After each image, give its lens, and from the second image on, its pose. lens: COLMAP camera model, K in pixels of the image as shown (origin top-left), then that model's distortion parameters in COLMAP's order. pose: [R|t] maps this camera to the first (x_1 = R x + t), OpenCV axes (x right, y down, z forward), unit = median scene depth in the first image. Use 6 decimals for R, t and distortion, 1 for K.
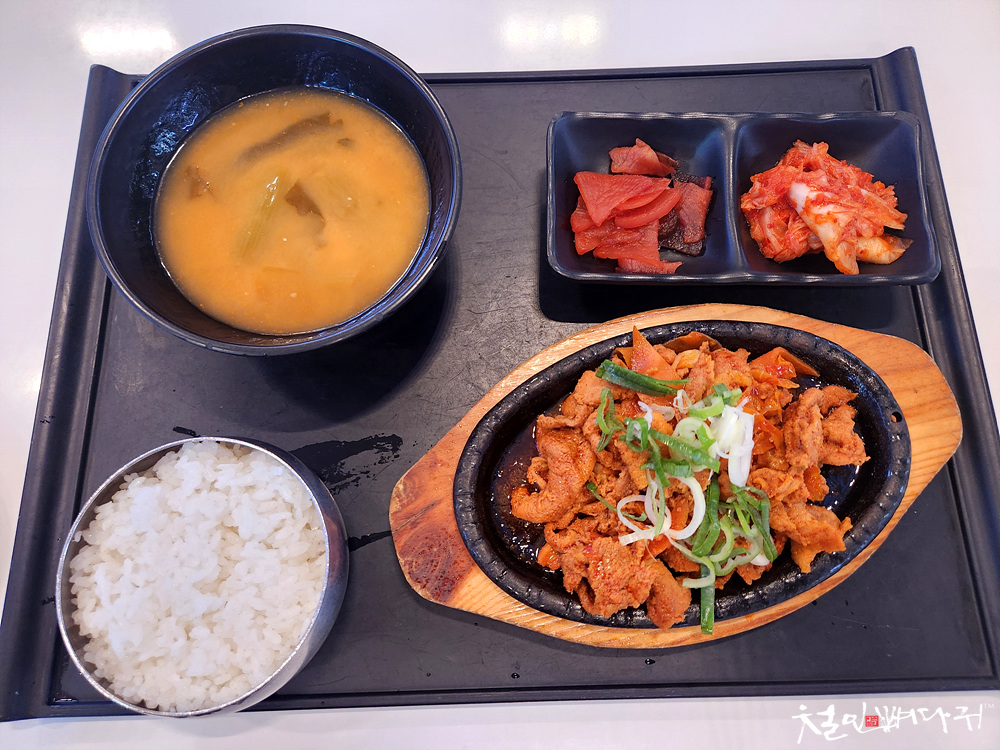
lens RADIAL K [[716.9, 0, 500.0], [0, 716.9, 375.0], [0, 0, 1]] dist [0.003380, 0.000207]
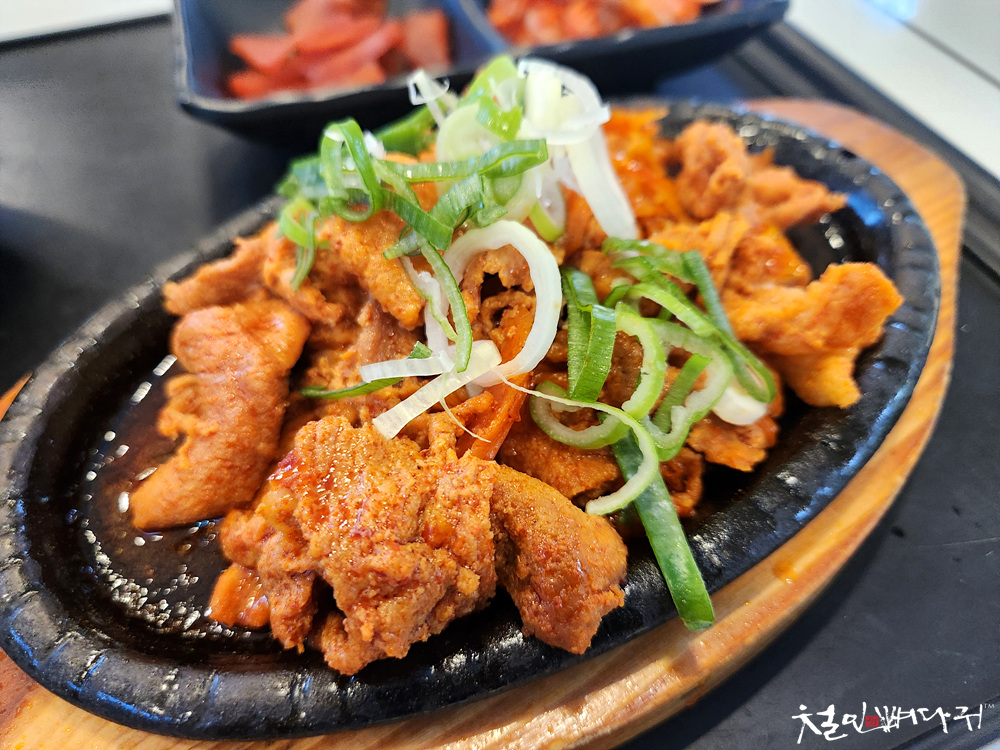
lens RADIAL K [[716.9, 0, 500.0], [0, 716.9, 375.0], [0, 0, 1]] dist [0.003380, 0.000207]
pose [[0.944768, -0.260530, 0.198841, 0.157475], [0.316810, 0.881350, -0.350504, 0.346242], [-0.083932, 0.394139, 0.915210, 0.640093]]
